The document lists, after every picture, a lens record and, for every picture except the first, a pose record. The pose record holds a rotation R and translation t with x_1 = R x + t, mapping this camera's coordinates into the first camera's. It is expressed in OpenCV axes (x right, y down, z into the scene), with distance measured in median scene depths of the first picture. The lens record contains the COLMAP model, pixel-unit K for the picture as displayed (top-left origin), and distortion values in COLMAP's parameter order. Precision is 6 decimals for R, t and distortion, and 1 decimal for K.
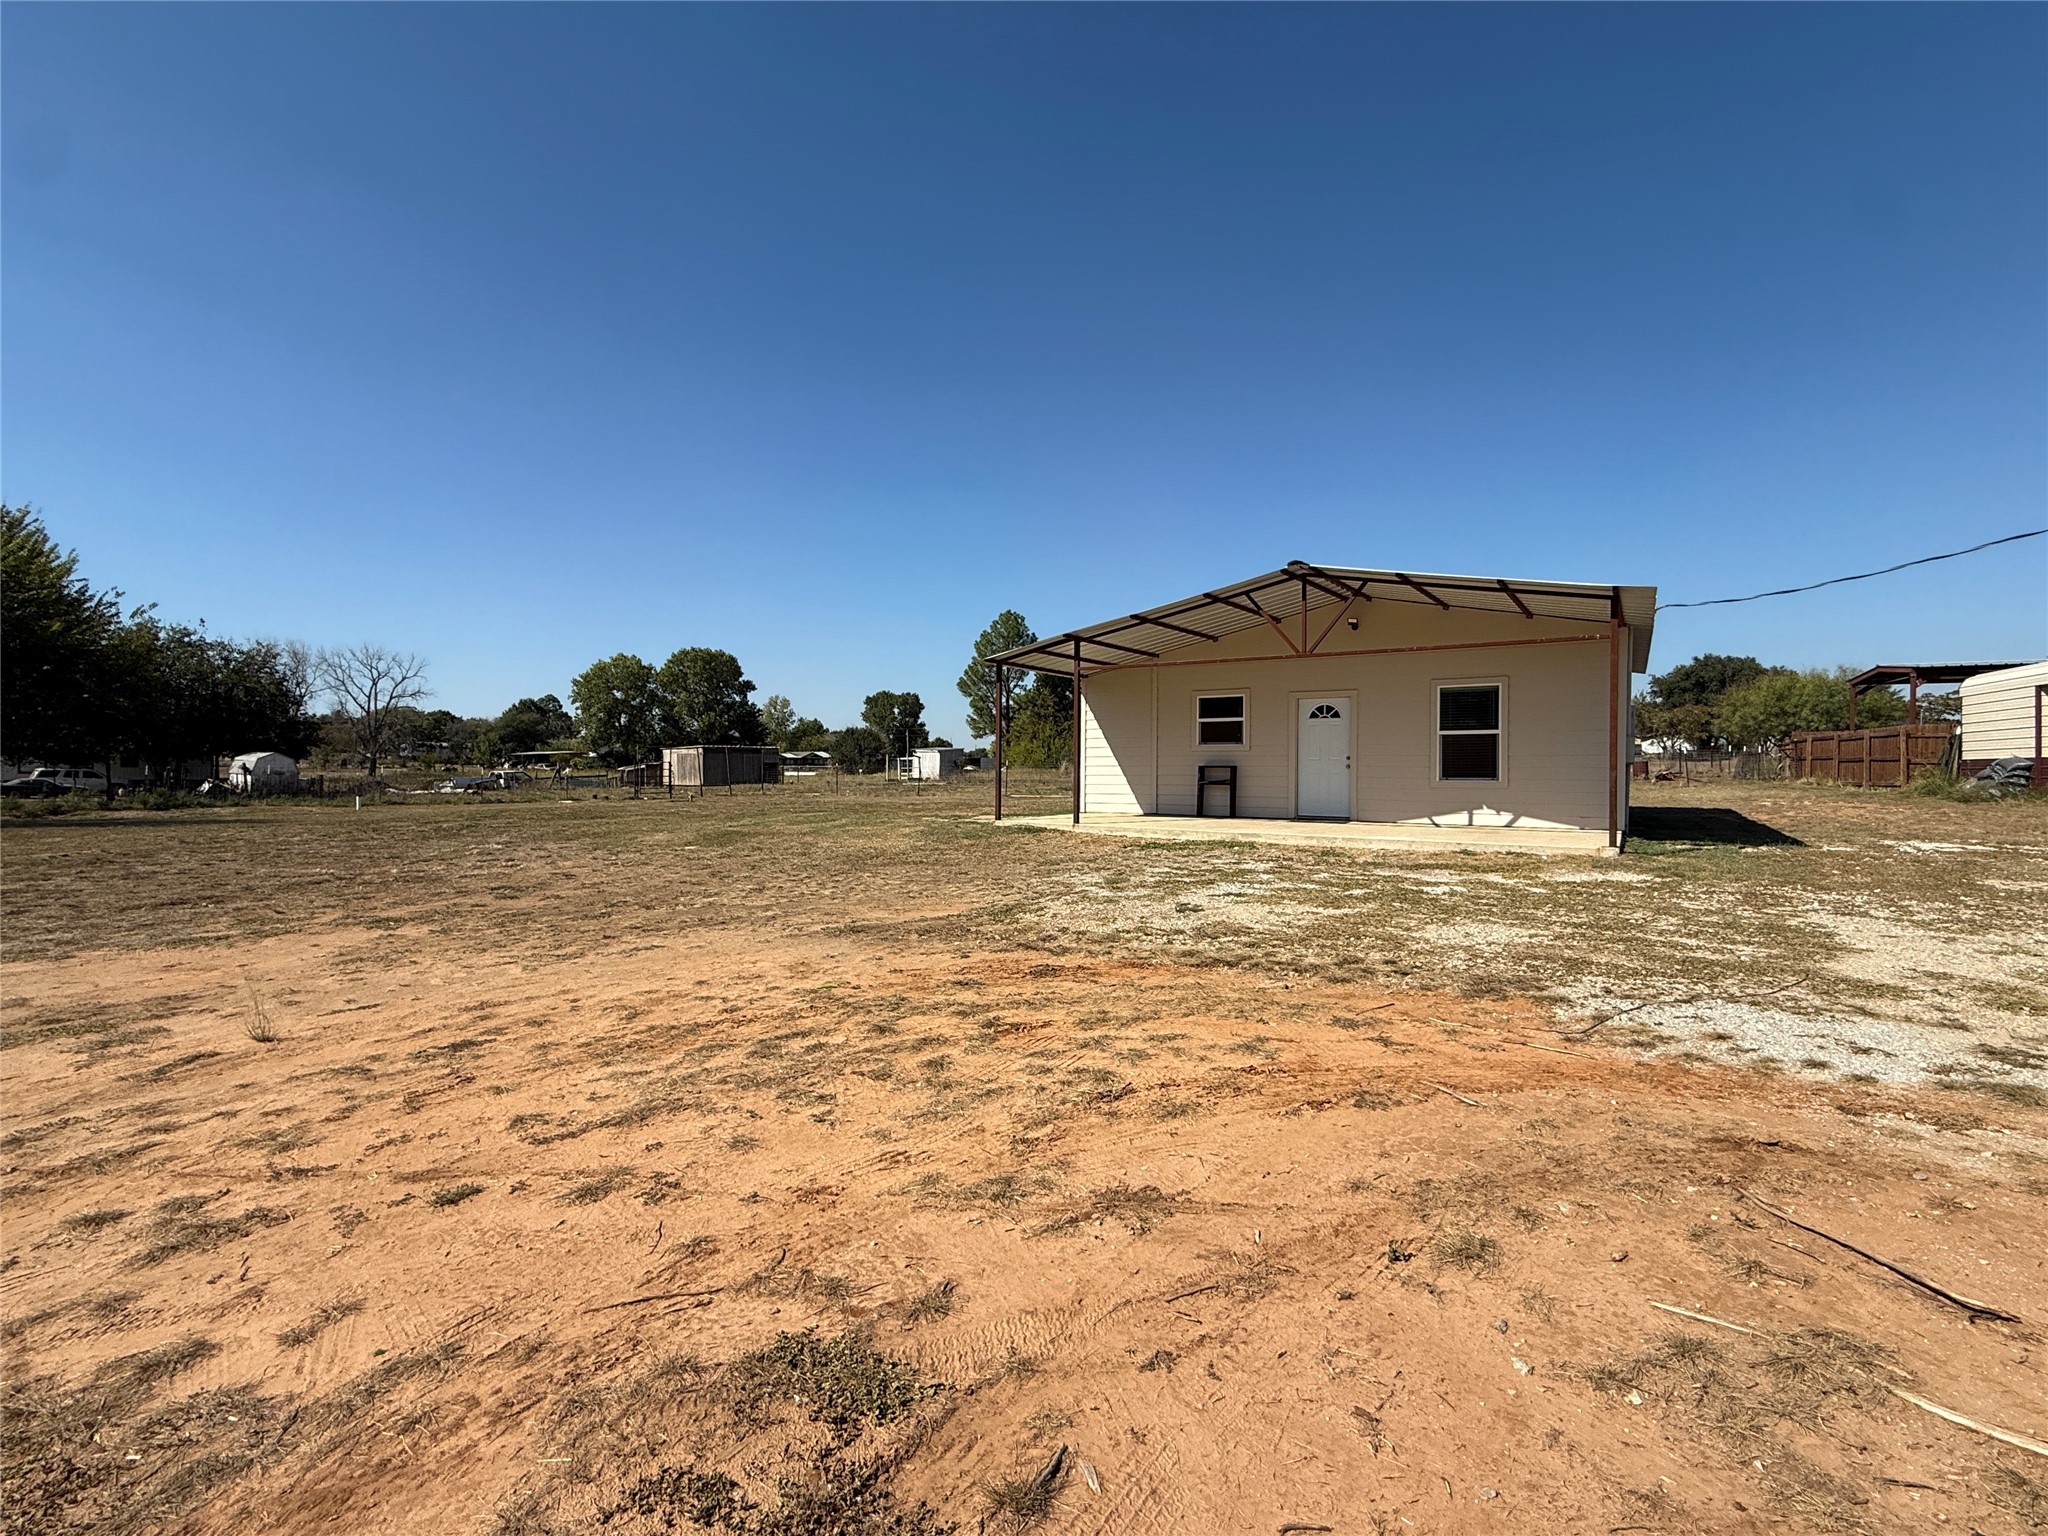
lens RADIAL K [[917.4, 0, 1020.9], [0, 917.4, 766.0], [0, 0, 1]] dist [-0.001078, 0.000003]
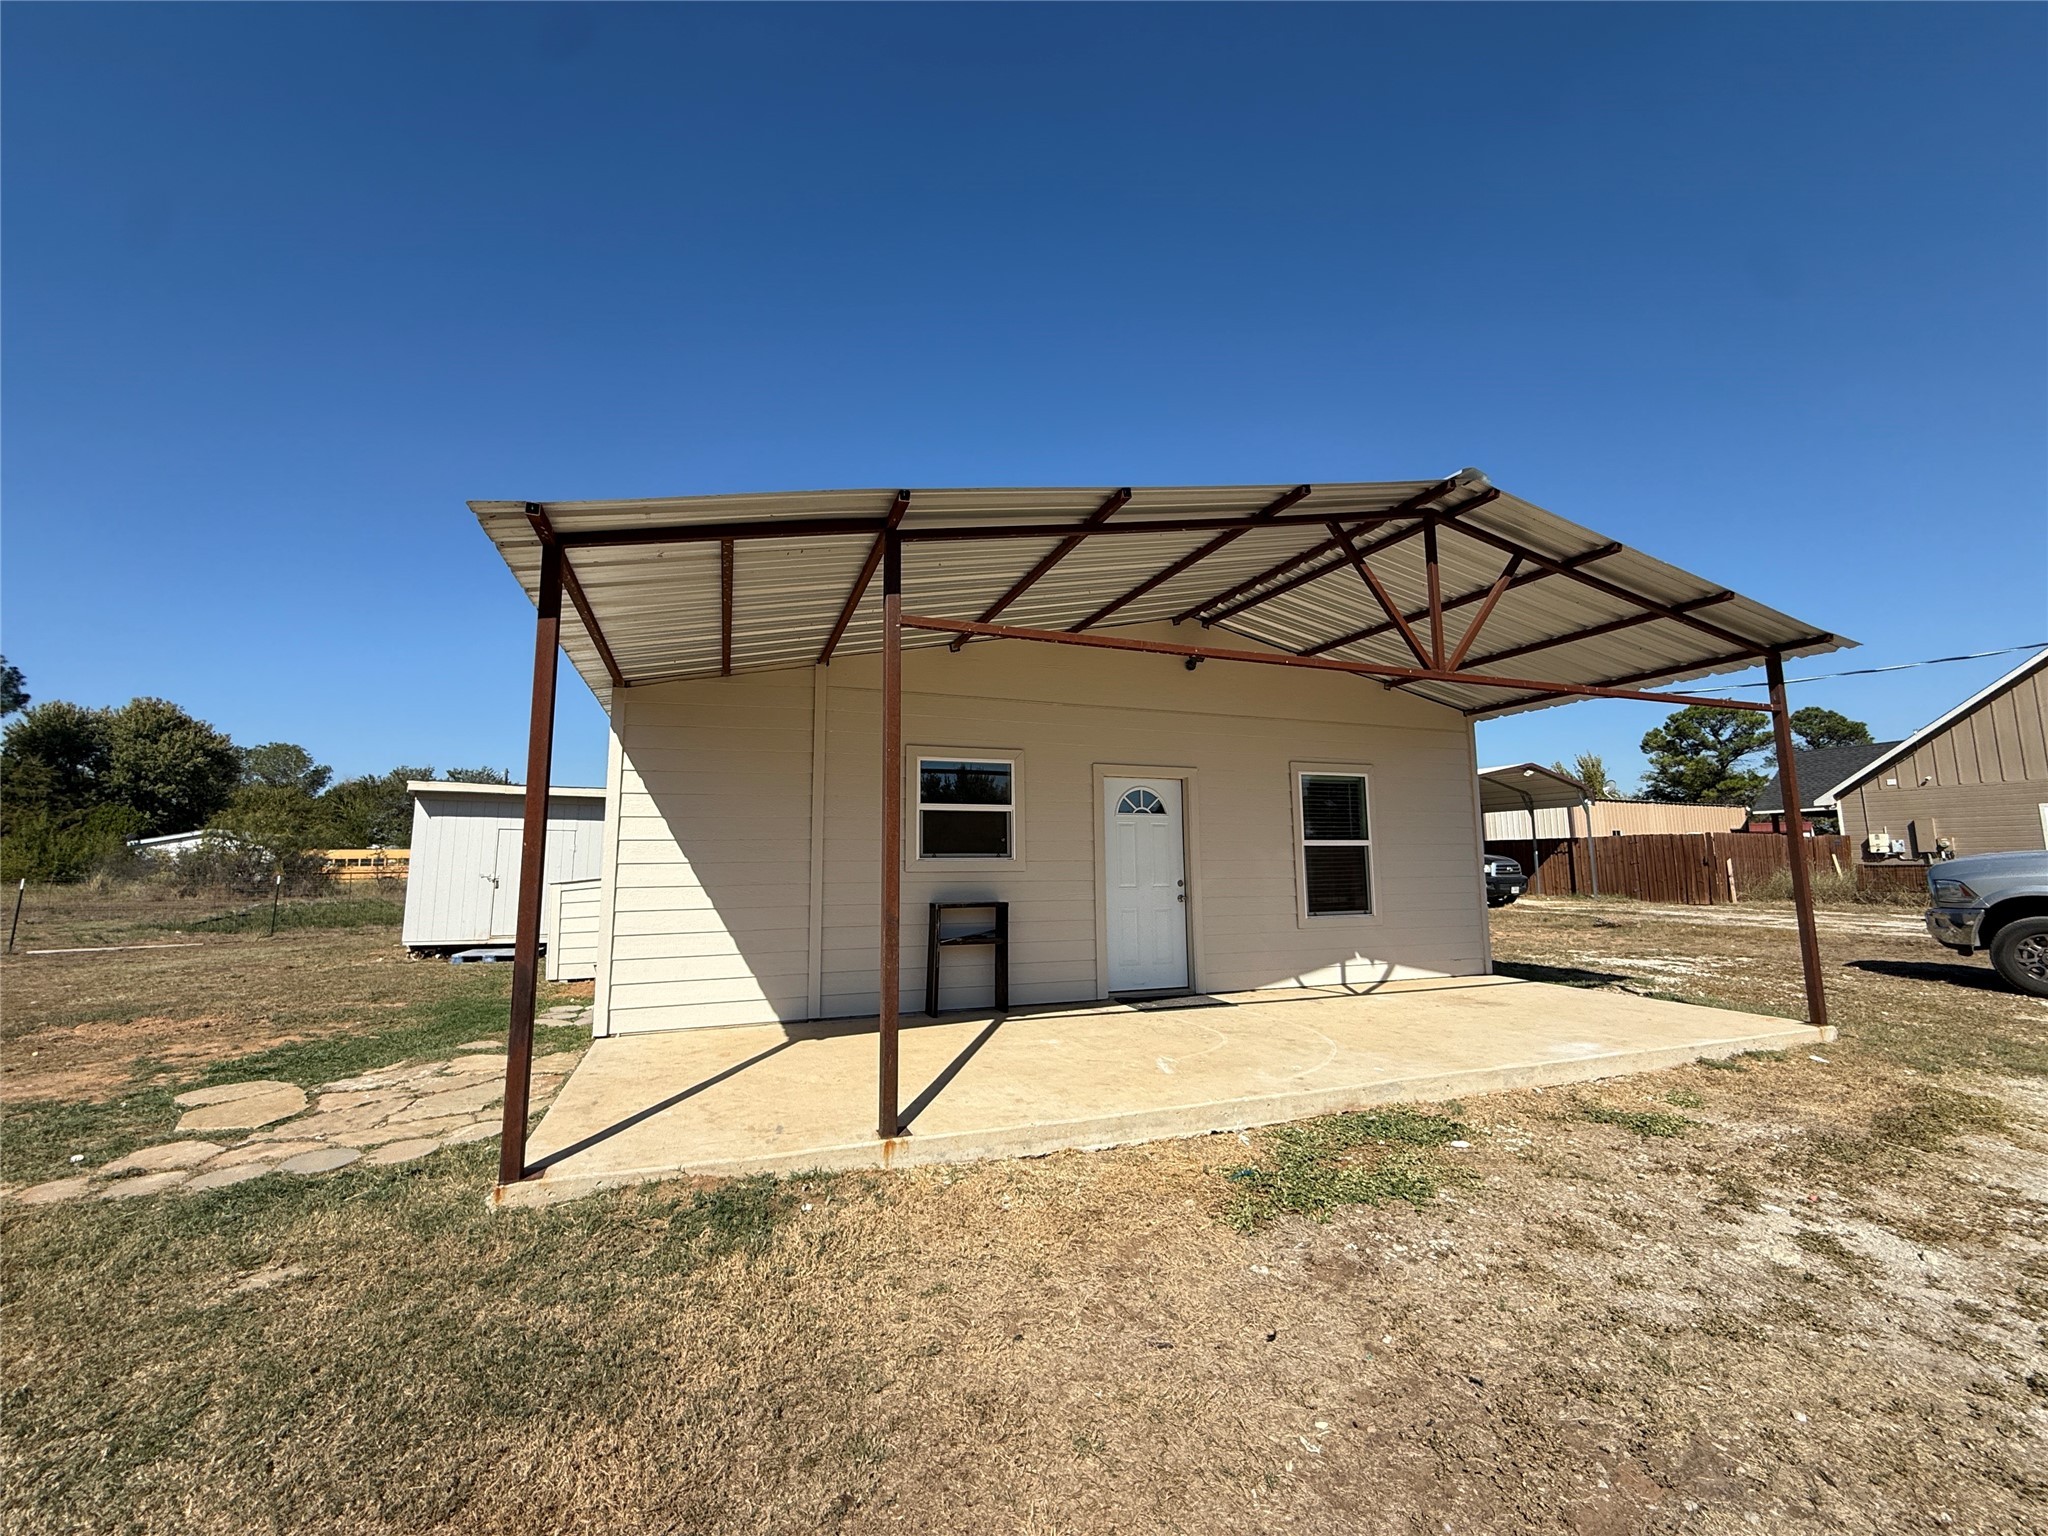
lens RADIAL K [[816.6, 0, 1021.0], [0, 816.6, 770.5], [0, 0, 1]] dist [-0.000393, 0.000695]
pose [[0.590611, 0.086020, 0.802358, -0.117556], [0.005482, 0.993852, -0.110585, -0.021683], [-0.806938, 0.069711, 0.586508, 0.719918]]
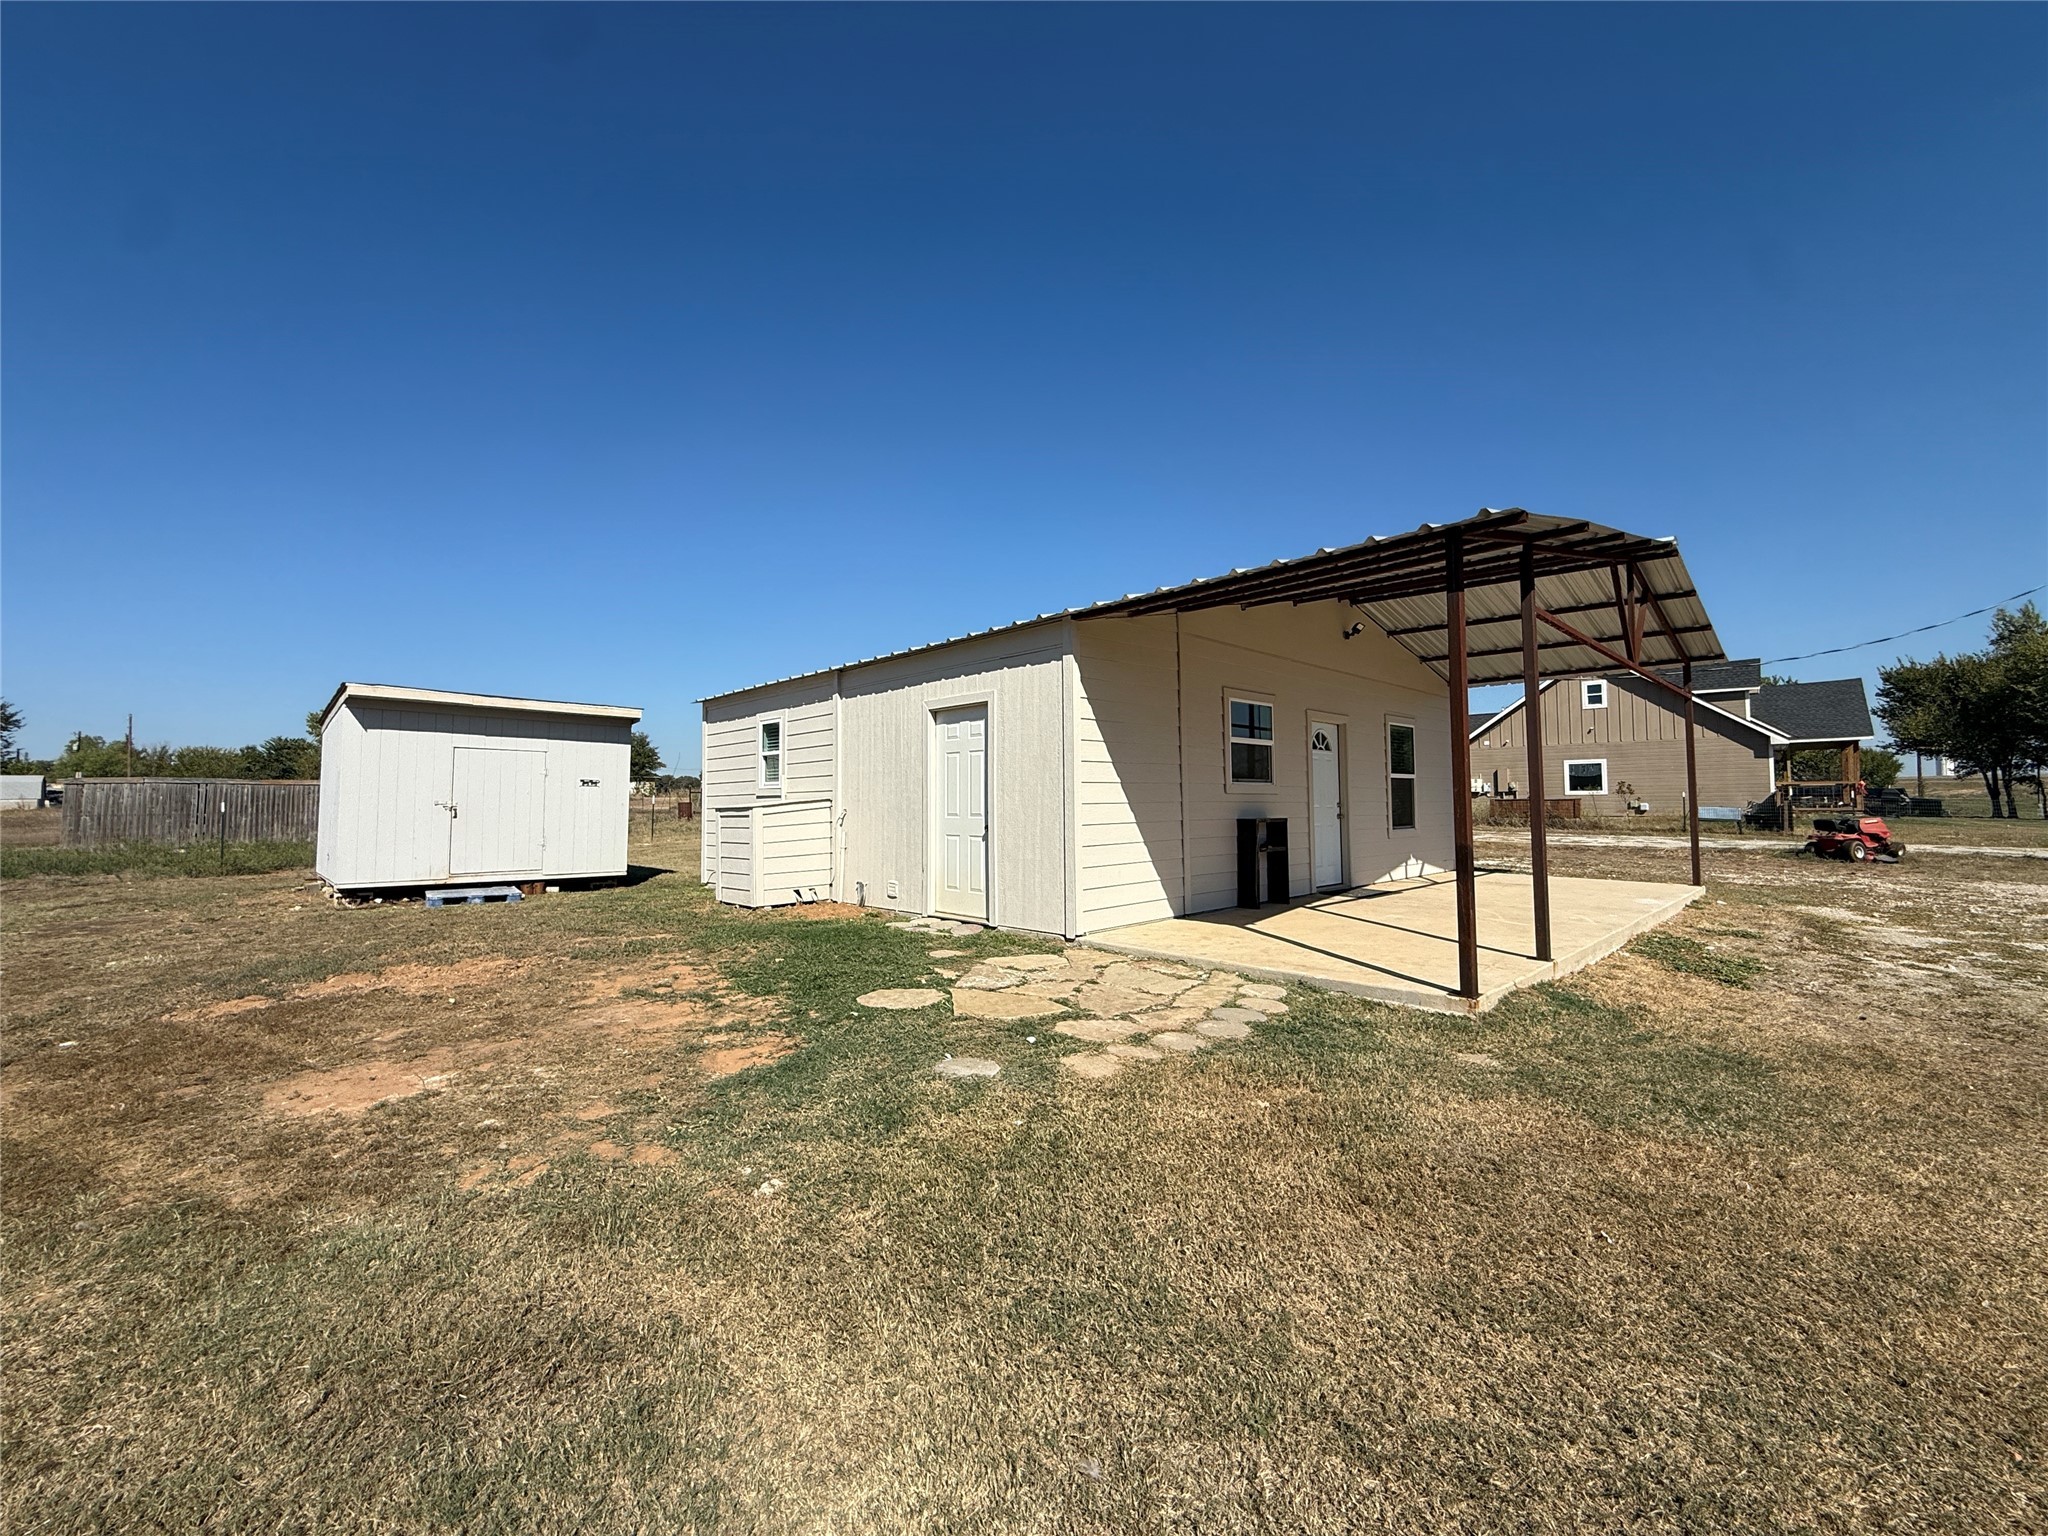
lens RADIAL K [[816.6, 0, 1025.0], [0, 816.6, 754.2], [0, 0, 1]] dist [-0.000393, 0.000695]
pose [[0.221099, 0.051619, 0.973884, -0.336765], [0.000527, 0.998592, -0.053048, -0.013981], [-0.975251, 0.012242, 0.220760, 1.029792]]
